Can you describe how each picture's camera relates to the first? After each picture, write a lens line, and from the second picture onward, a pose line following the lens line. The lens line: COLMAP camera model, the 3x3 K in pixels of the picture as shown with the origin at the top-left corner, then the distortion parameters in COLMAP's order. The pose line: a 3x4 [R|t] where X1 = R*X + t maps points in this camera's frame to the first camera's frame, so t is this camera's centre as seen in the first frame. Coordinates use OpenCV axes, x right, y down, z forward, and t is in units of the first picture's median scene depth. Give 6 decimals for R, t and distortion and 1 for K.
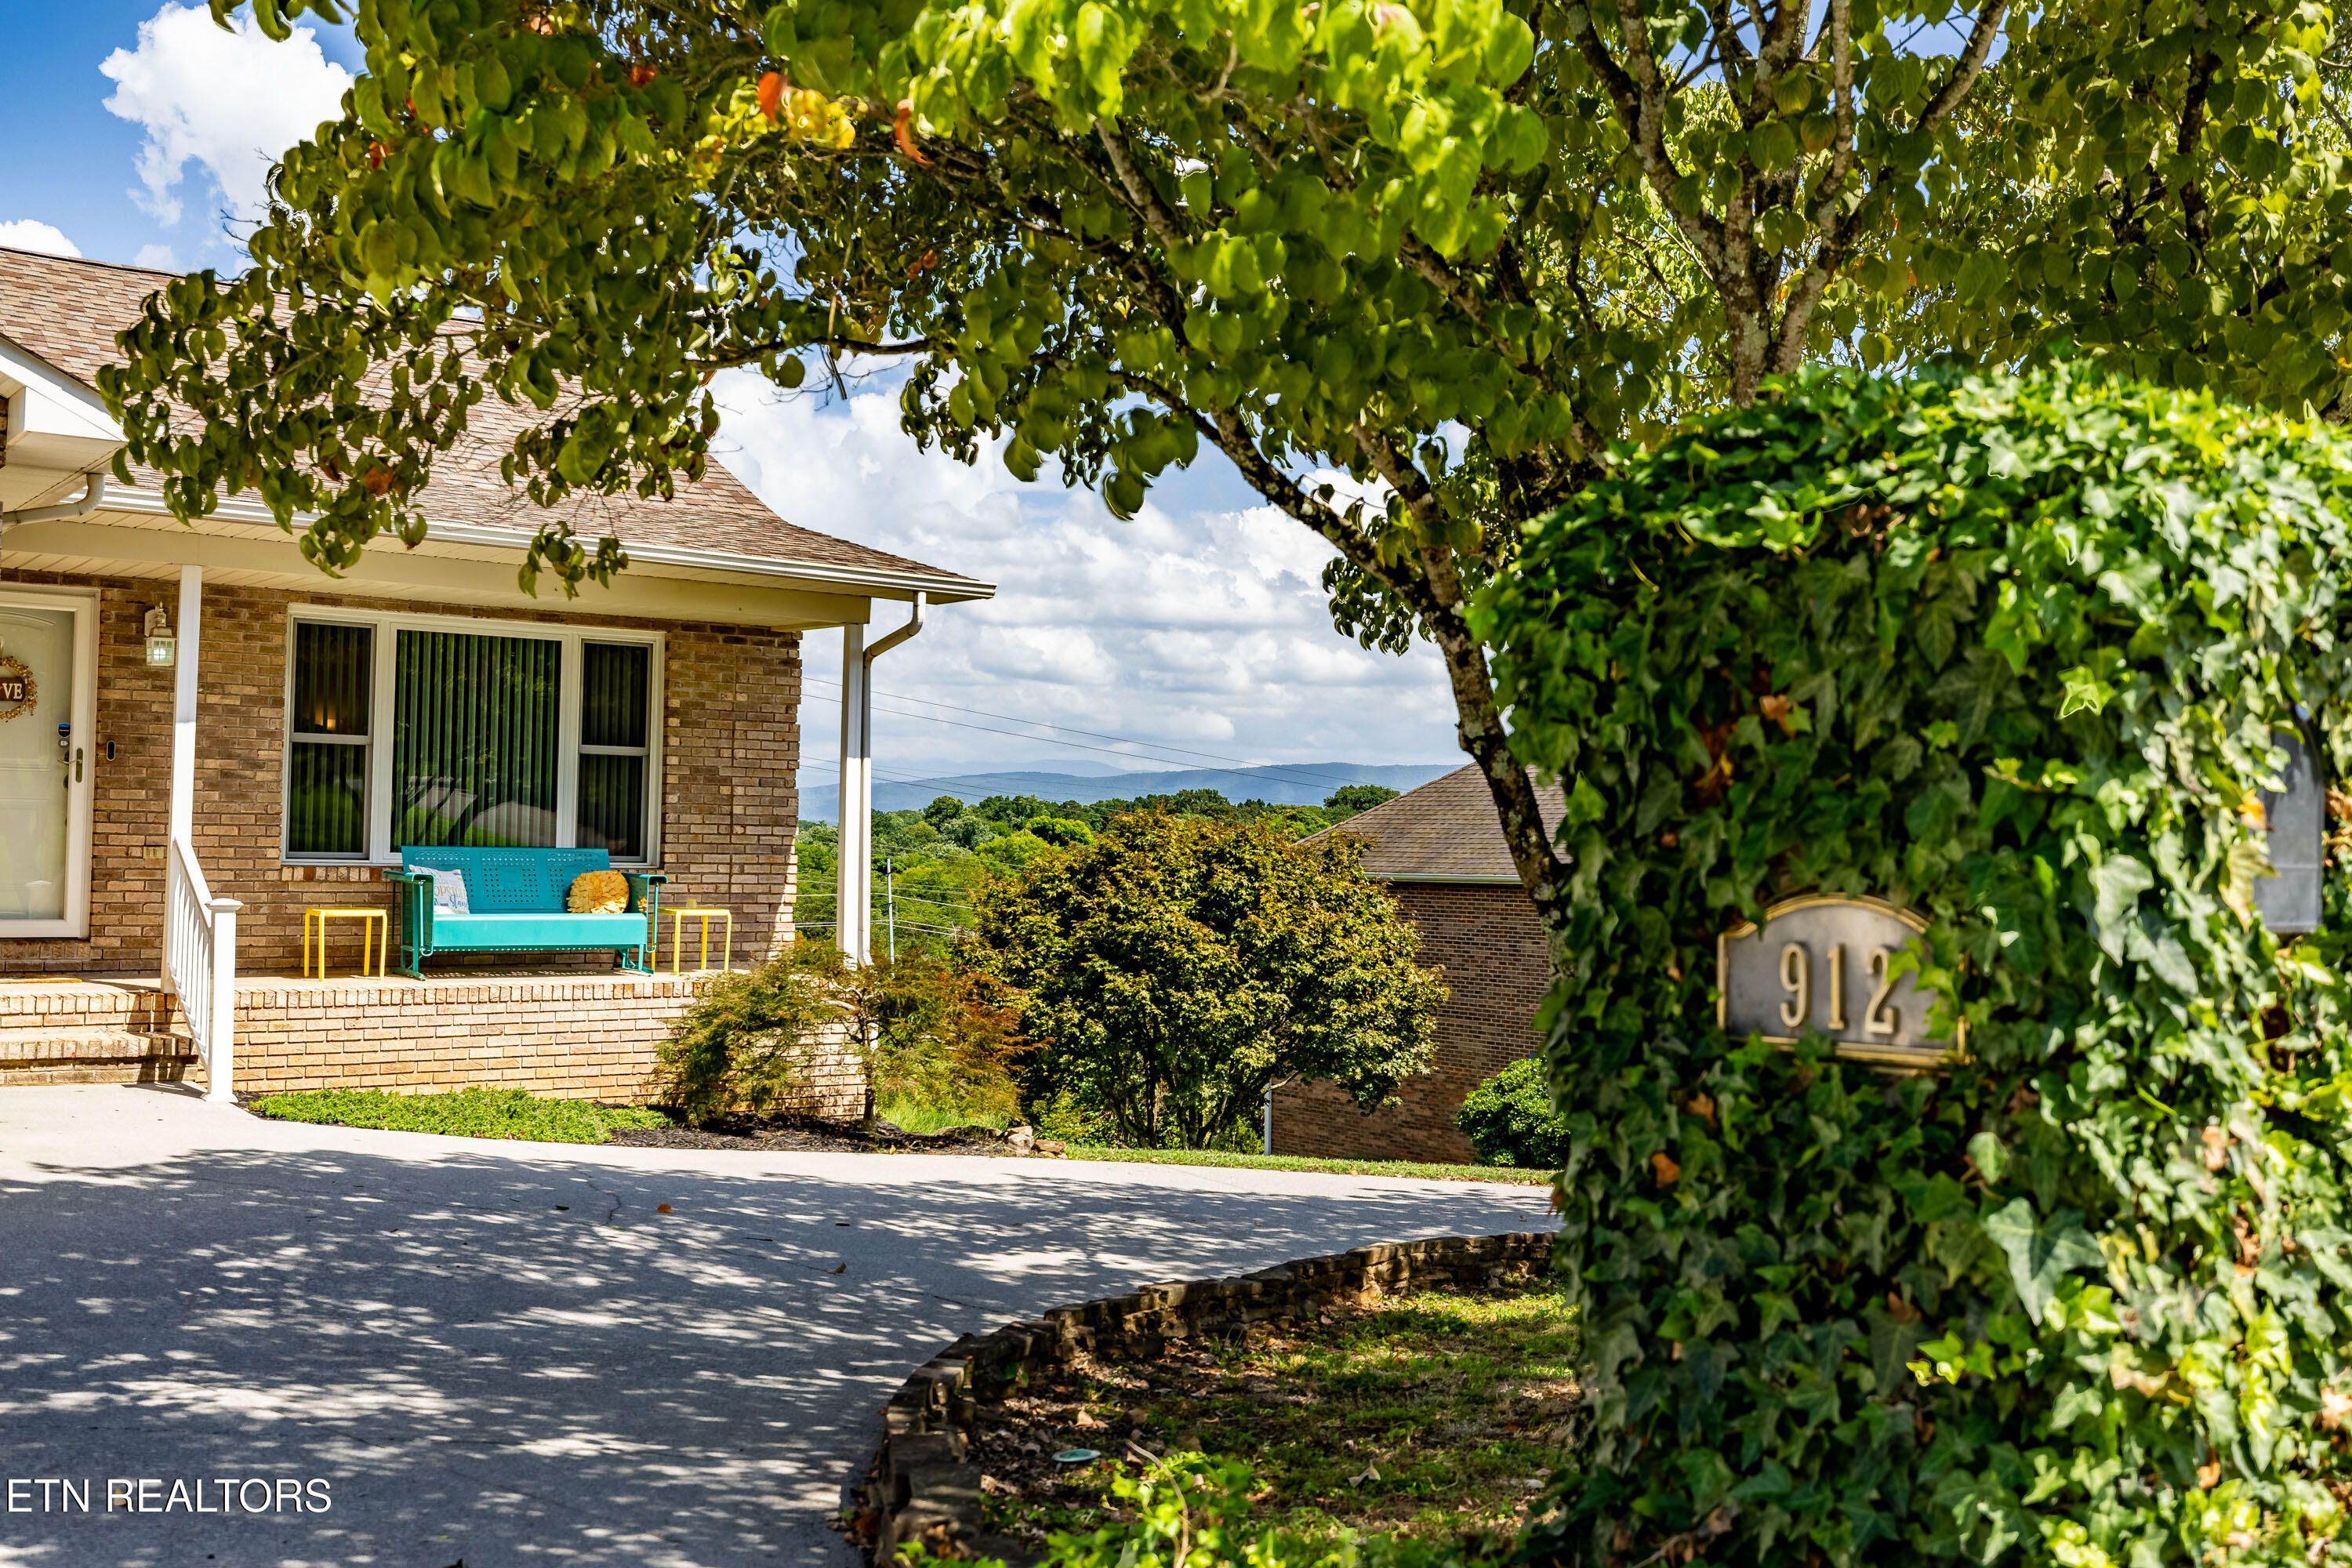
lens RADIAL K [[2335.2, 0, 1221.9], [0, 2335.2, 763.1], [0, 0, 1]] dist [-0.000009, 0.000000]
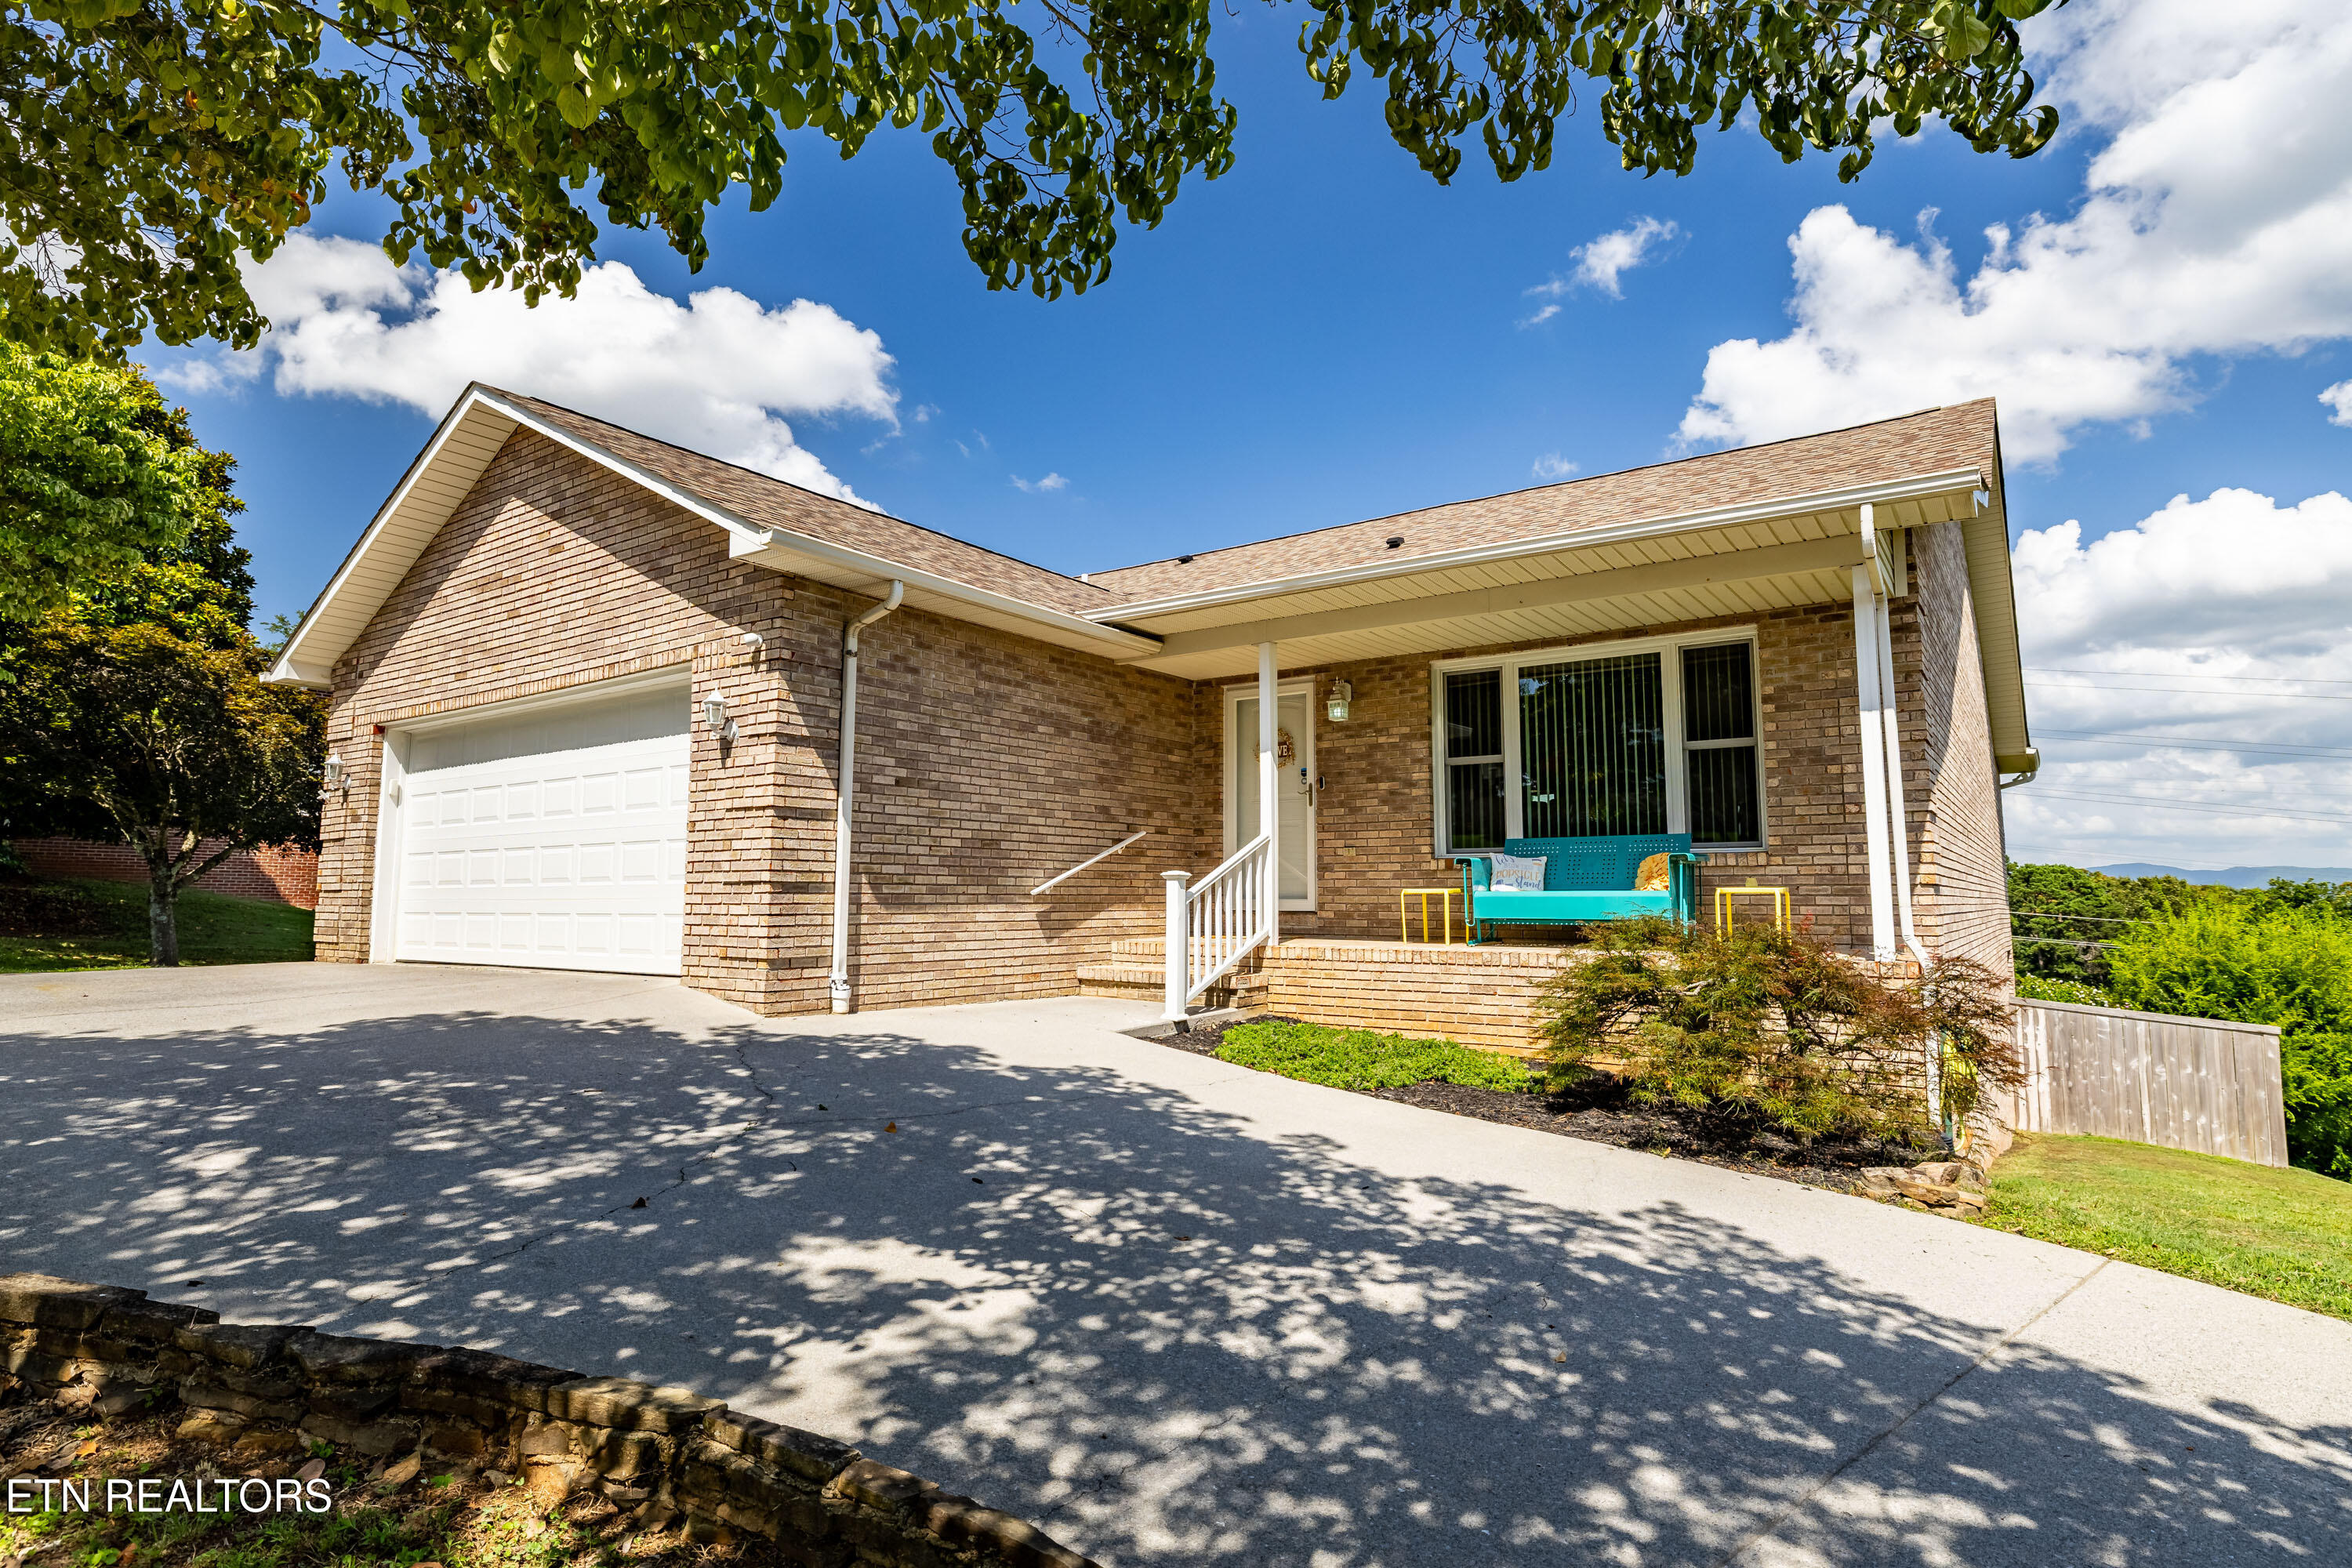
lens RADIAL K [[1250.3, 0, 1161.9], [0, 1250.3, 778.6], [0, 0, 1]] dist [0.001984, -0.009399]
pose [[0.297884, -0.110470, -0.948189, 0.235333], [0.037928, 0.993867, -0.103876, 0.069317], [0.953848, -0.005020, 0.300247, 0.668979]]
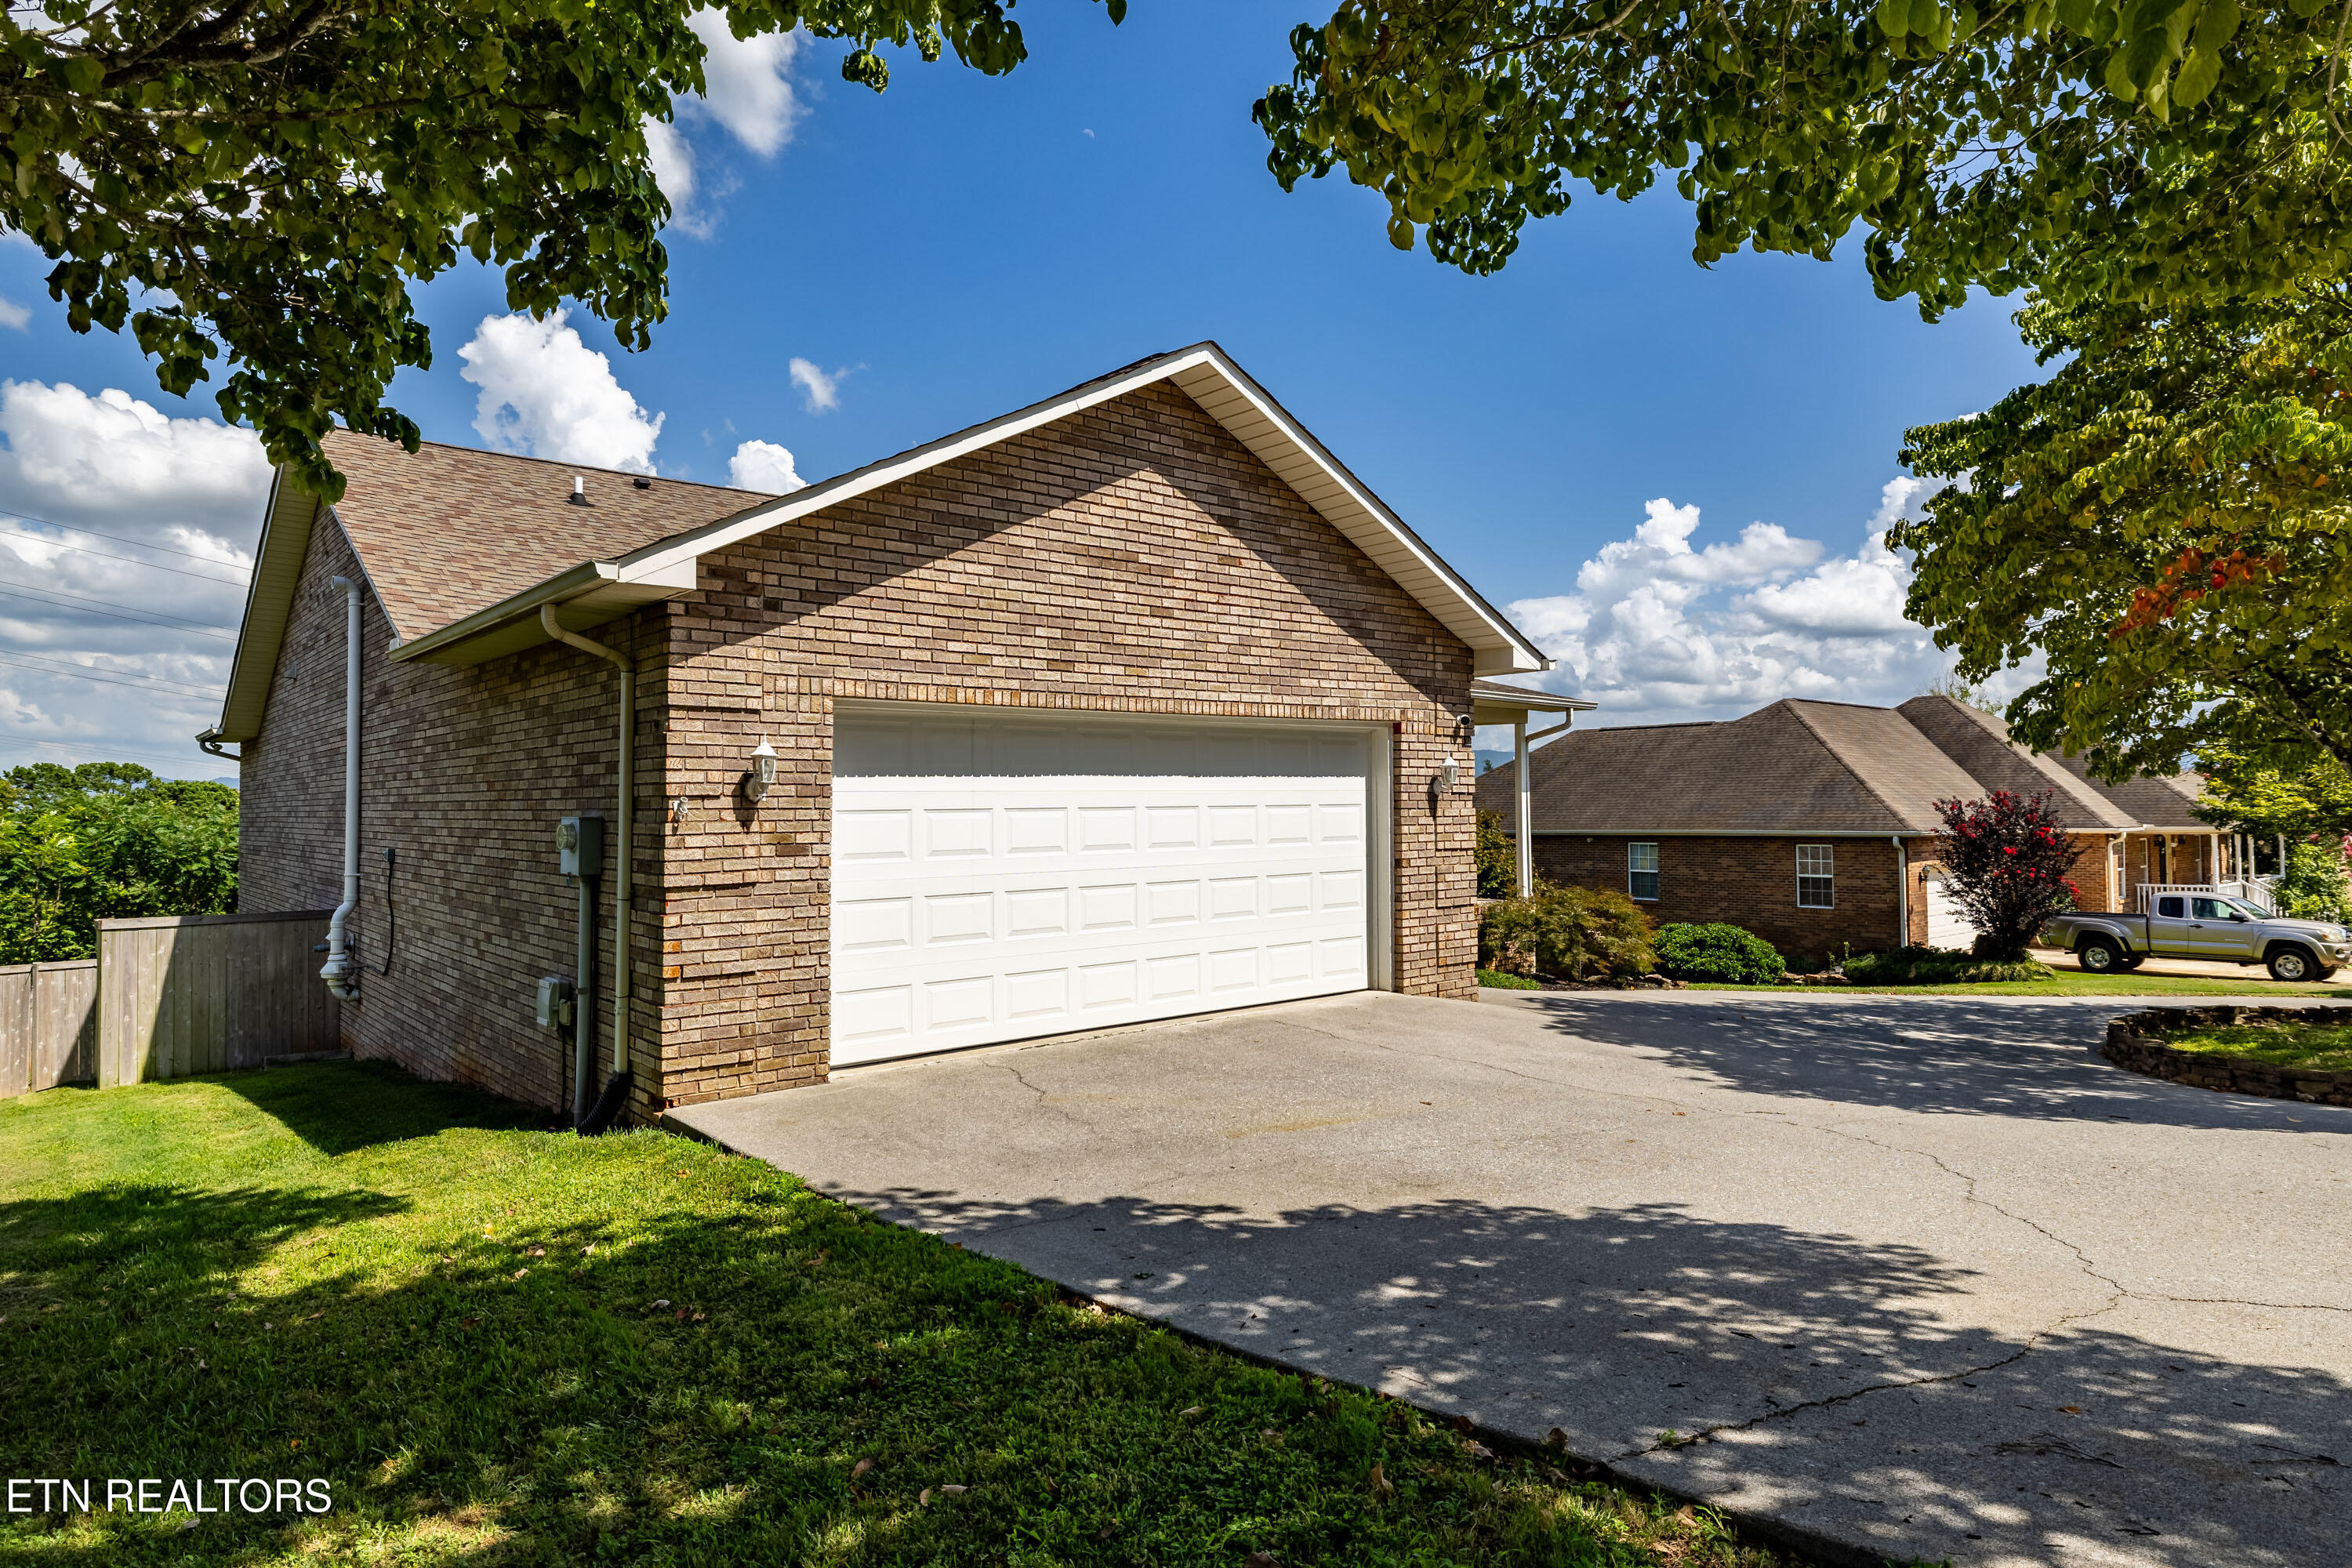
lens RADIAL K [[1367.1, 0, 1192.2], [0, 1367.1, 788.3], [0, 0, 1]] dist [0.008934, 0.000179]
pose [[0.996503, -0.023327, 0.080231, -0.590503], [0.021293, 0.999432, 0.026116, -0.045375], [-0.080795, -0.024316, 0.996434, -0.142862]]
